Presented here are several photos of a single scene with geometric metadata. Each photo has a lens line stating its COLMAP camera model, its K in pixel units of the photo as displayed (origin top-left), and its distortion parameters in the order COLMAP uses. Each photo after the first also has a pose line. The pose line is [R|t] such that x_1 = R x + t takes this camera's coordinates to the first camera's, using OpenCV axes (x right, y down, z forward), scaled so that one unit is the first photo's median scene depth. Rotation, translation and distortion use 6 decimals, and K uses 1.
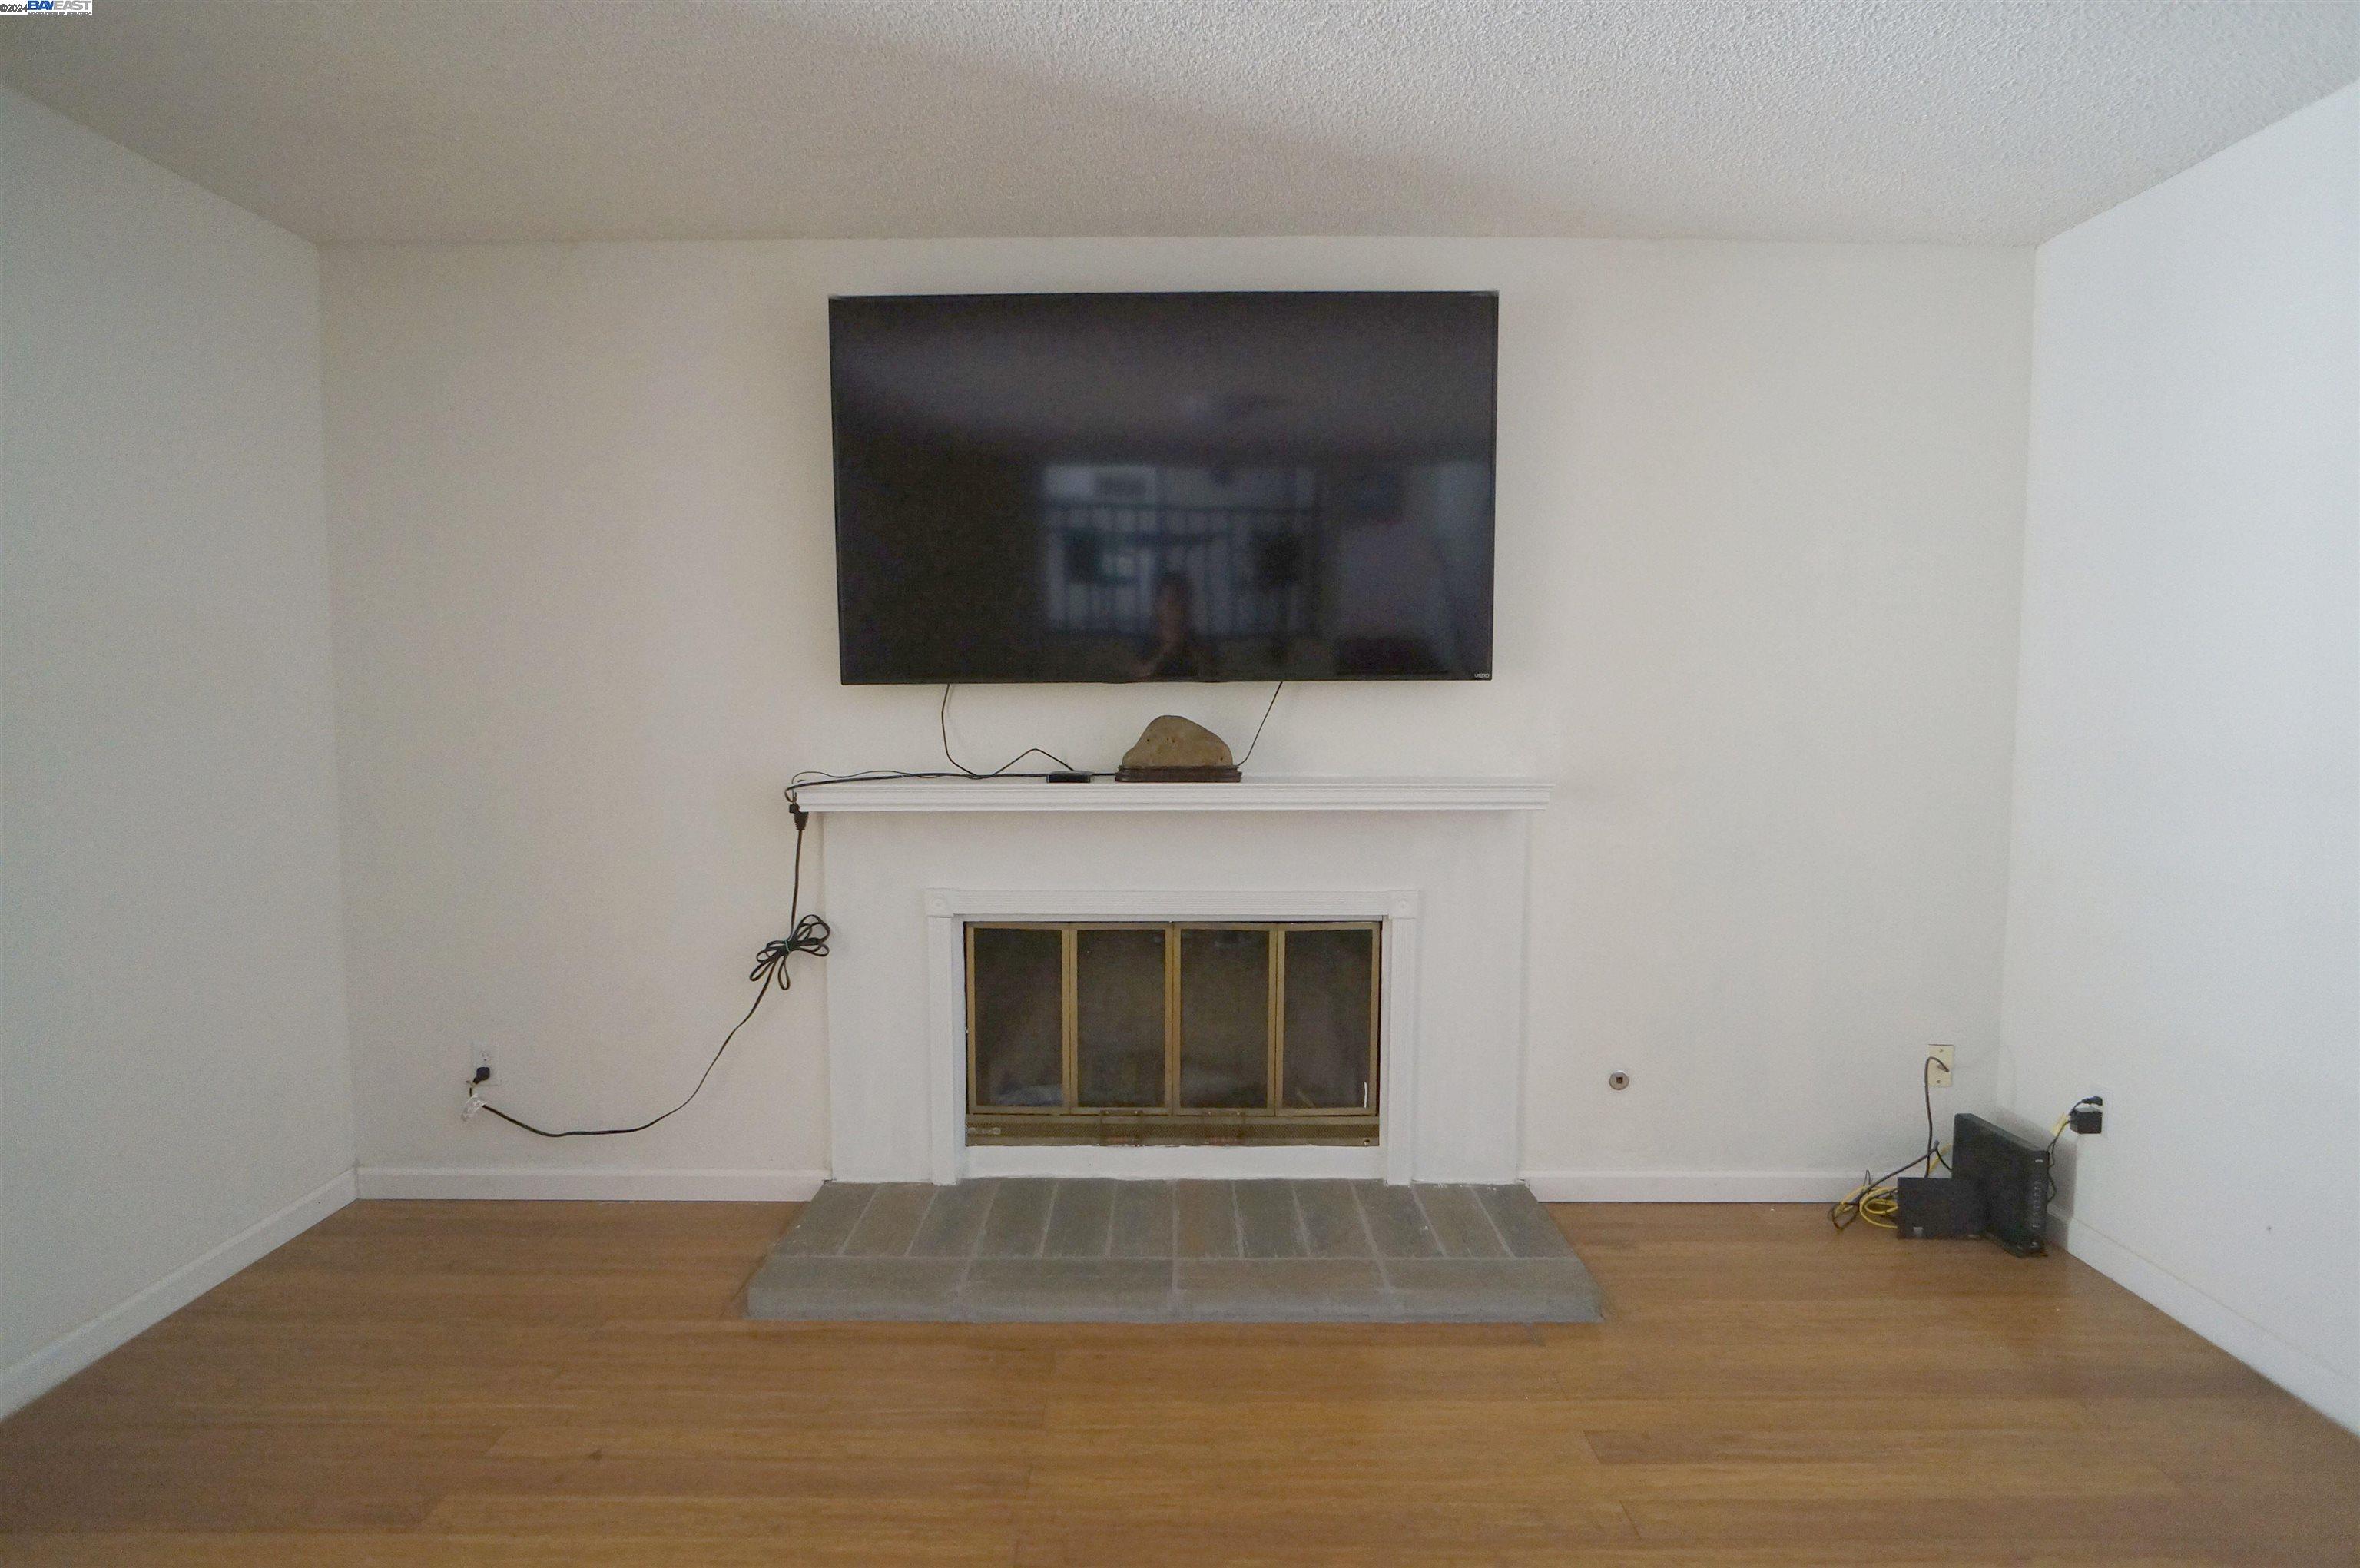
lens RADIAL K [[1241.1, 0, 1161.3], [0, 1241.1, 793.6], [0, 0, 1]] dist [-0.035573, 0.014976]
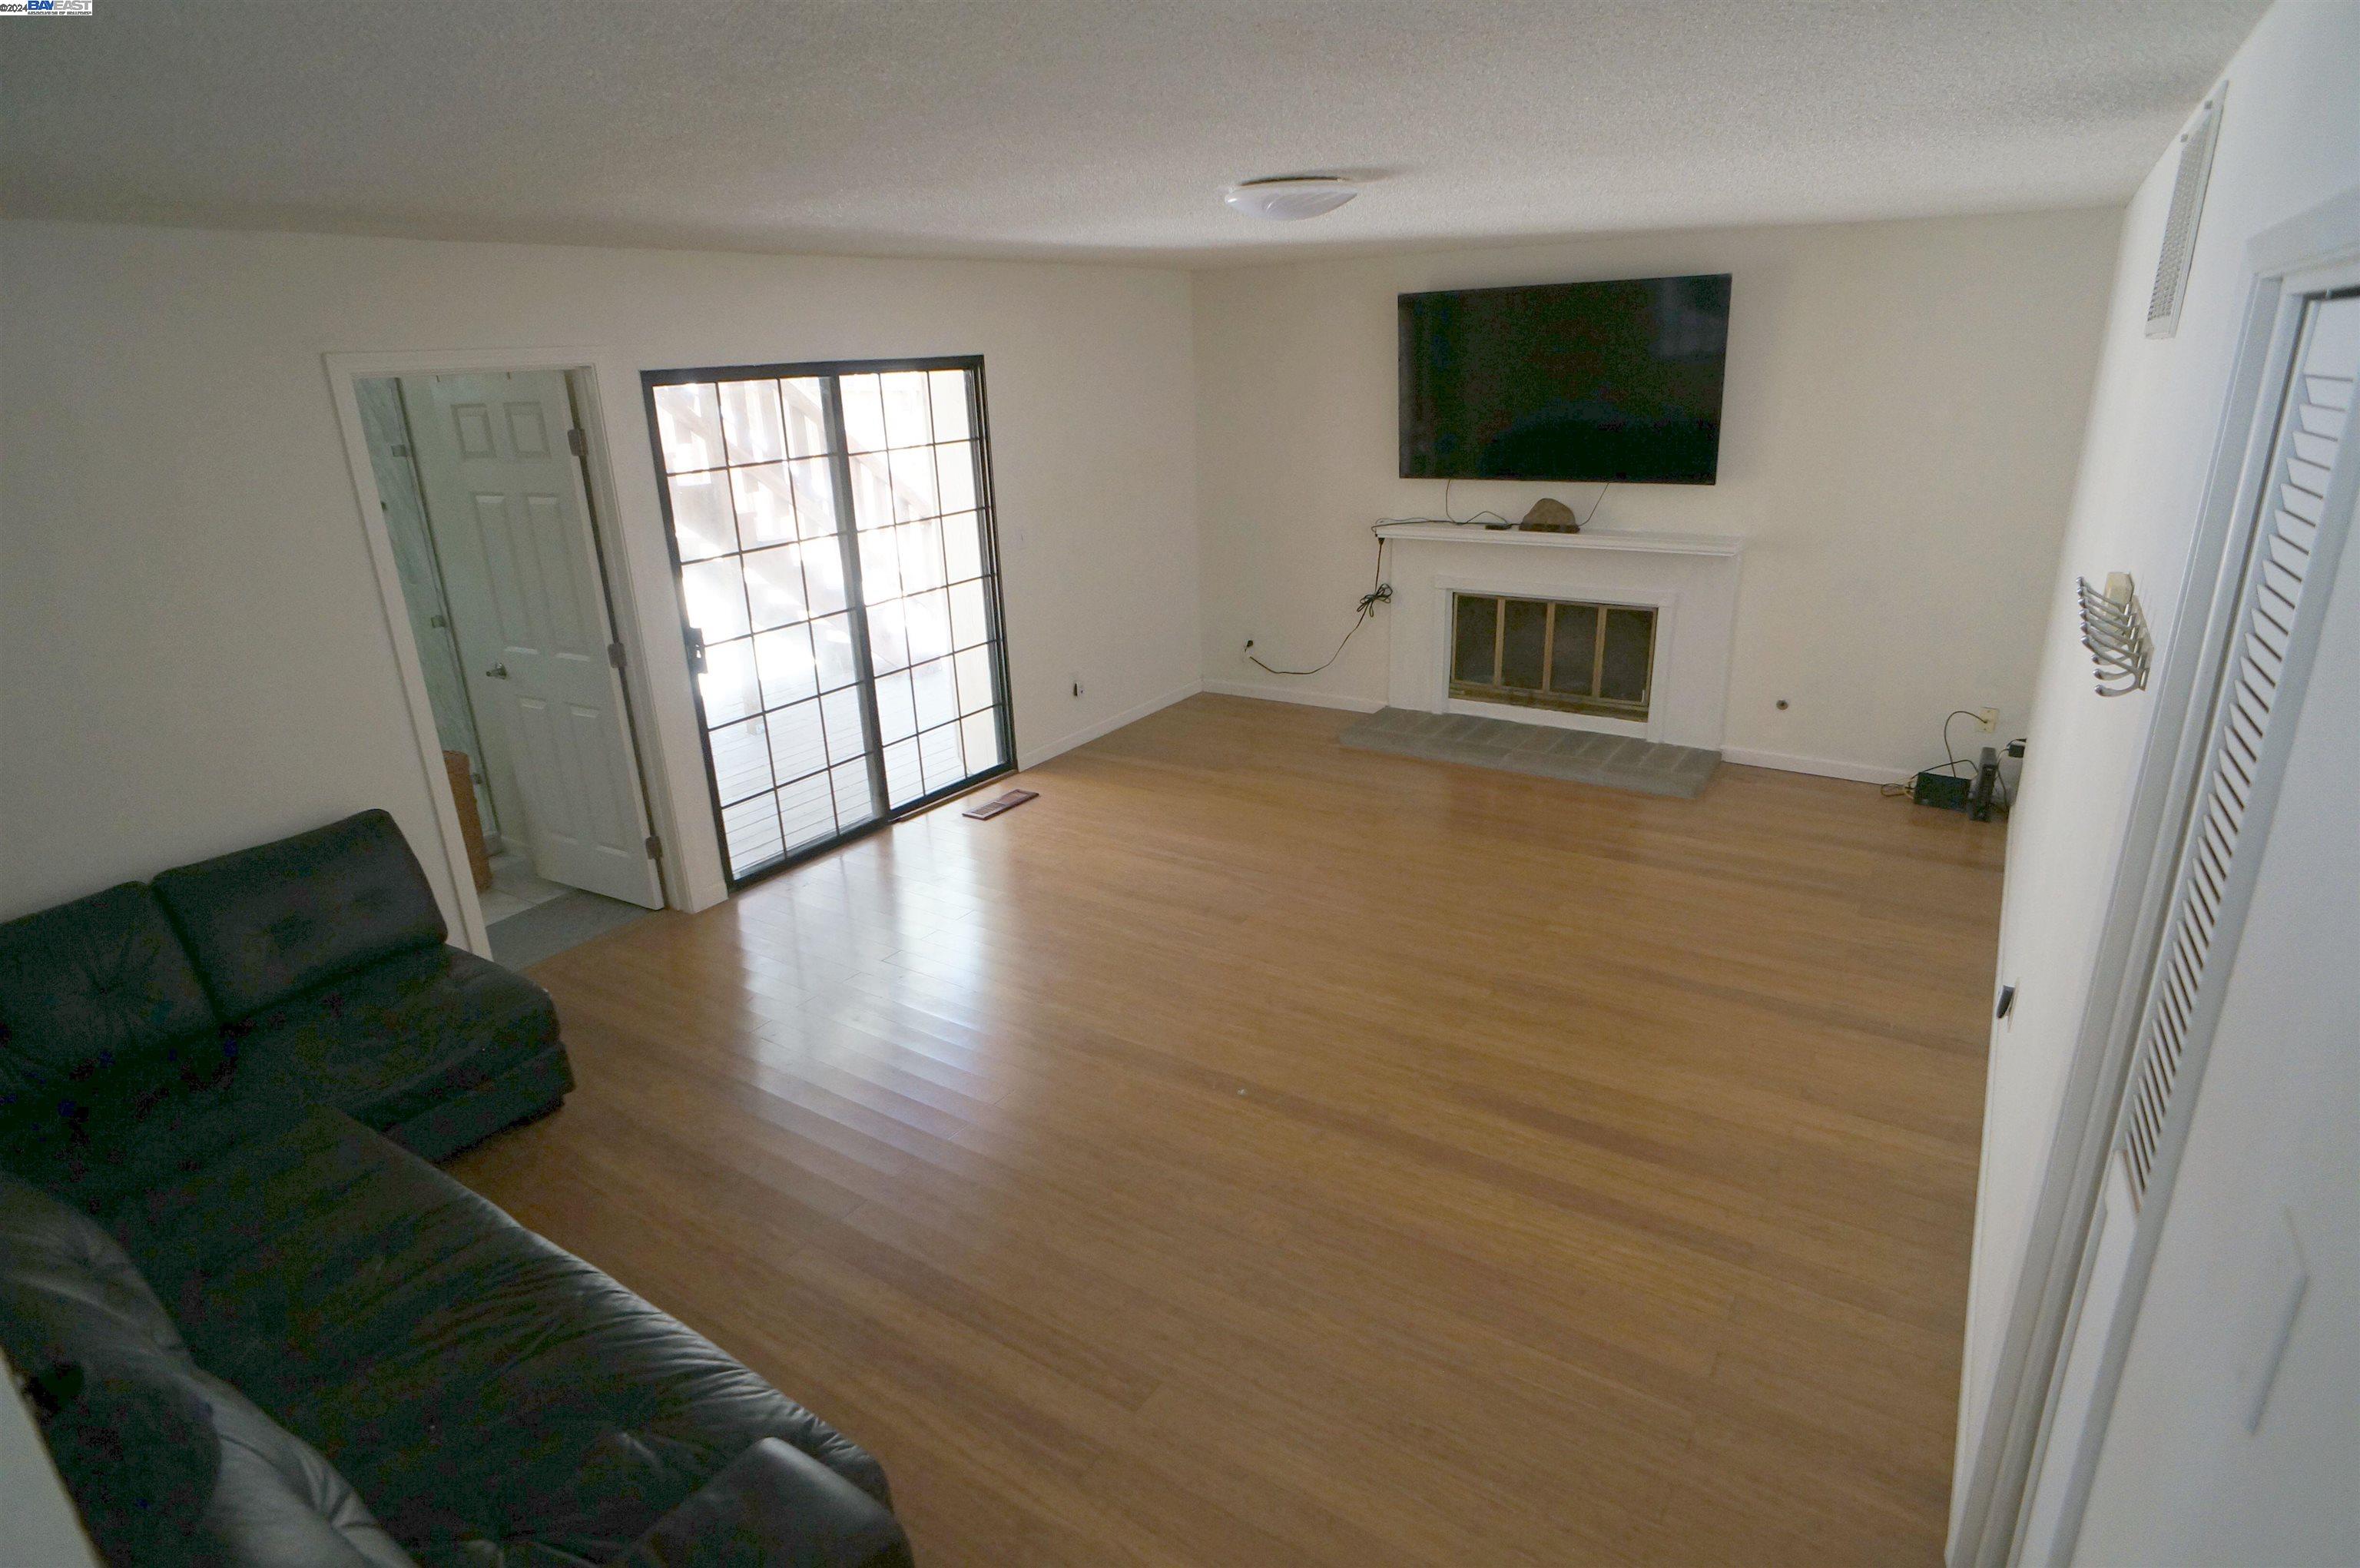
lens RADIAL K [[1241.1, 0, 1183.1], [0, 1241.1, 781.5], [0, 0, 1]] dist [-0.035573, 0.014976]
pose [[0.839227, 0.151352, -0.522293, 0.610456], [-0.012682, 0.965671, 0.259458, -0.127297], [0.543633, -0.211120, 0.812337, -1.038747]]
